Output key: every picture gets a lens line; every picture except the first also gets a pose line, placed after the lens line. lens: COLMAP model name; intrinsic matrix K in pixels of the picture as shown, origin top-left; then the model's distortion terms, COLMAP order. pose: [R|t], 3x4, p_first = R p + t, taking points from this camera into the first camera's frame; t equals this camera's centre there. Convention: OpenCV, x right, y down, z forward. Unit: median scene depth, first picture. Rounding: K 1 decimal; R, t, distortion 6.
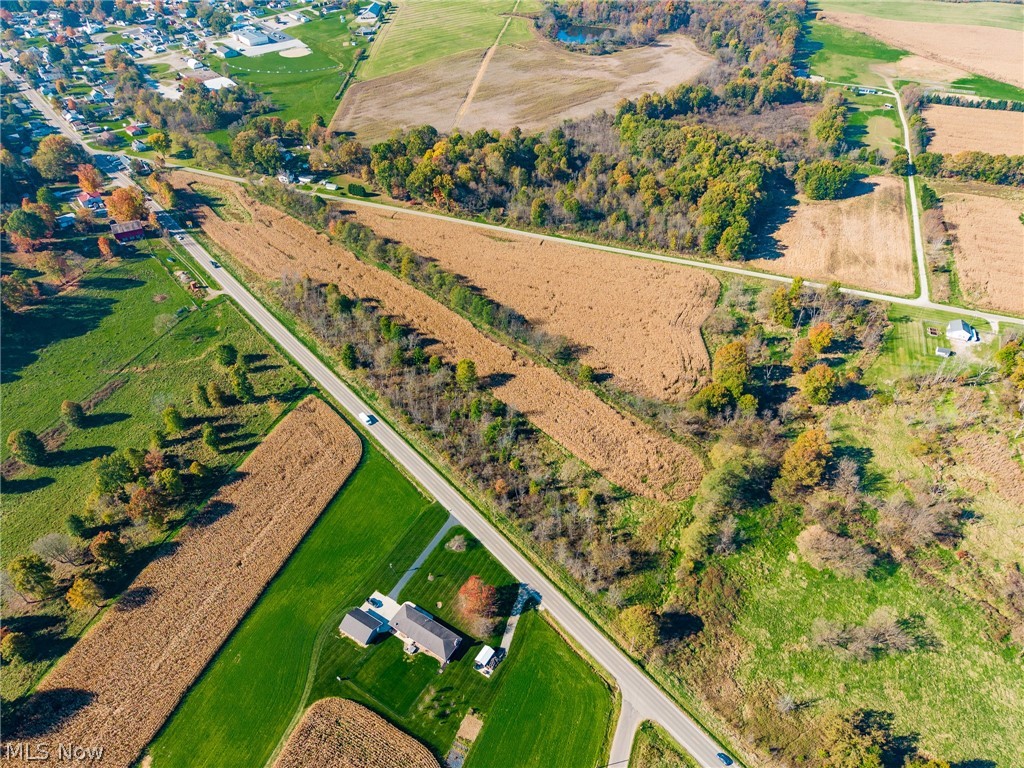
lens RADIAL K [[684.2, 0, 512.0], [0, 684.2, 384.0], [0, 0, 1]] dist [0.038319, -0.039332]
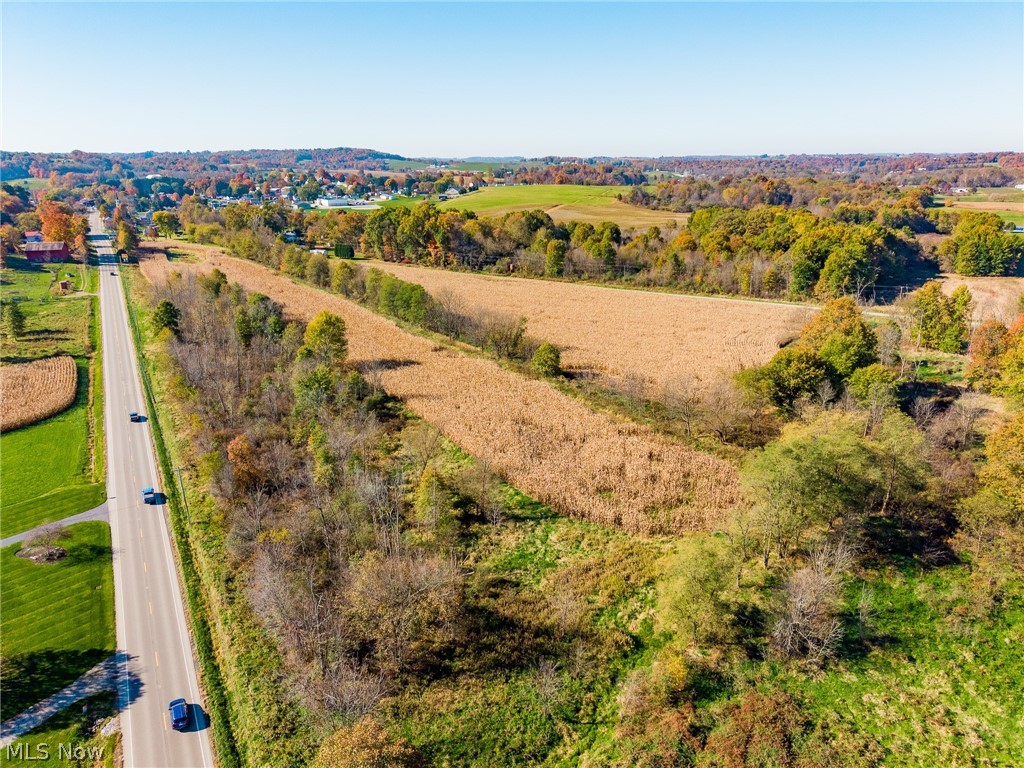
lens RADIAL K [[684.2, 0, 512.0], [0, 684.2, 384.0], [0, 0, 1]] dist [0.038319, -0.039332]
pose [[0.981353, 0.055624, -0.183990, 0.154012], [-0.122832, 0.917745, -0.377698, 0.174324], [0.147847, 0.393255, 0.907465, 0.439868]]
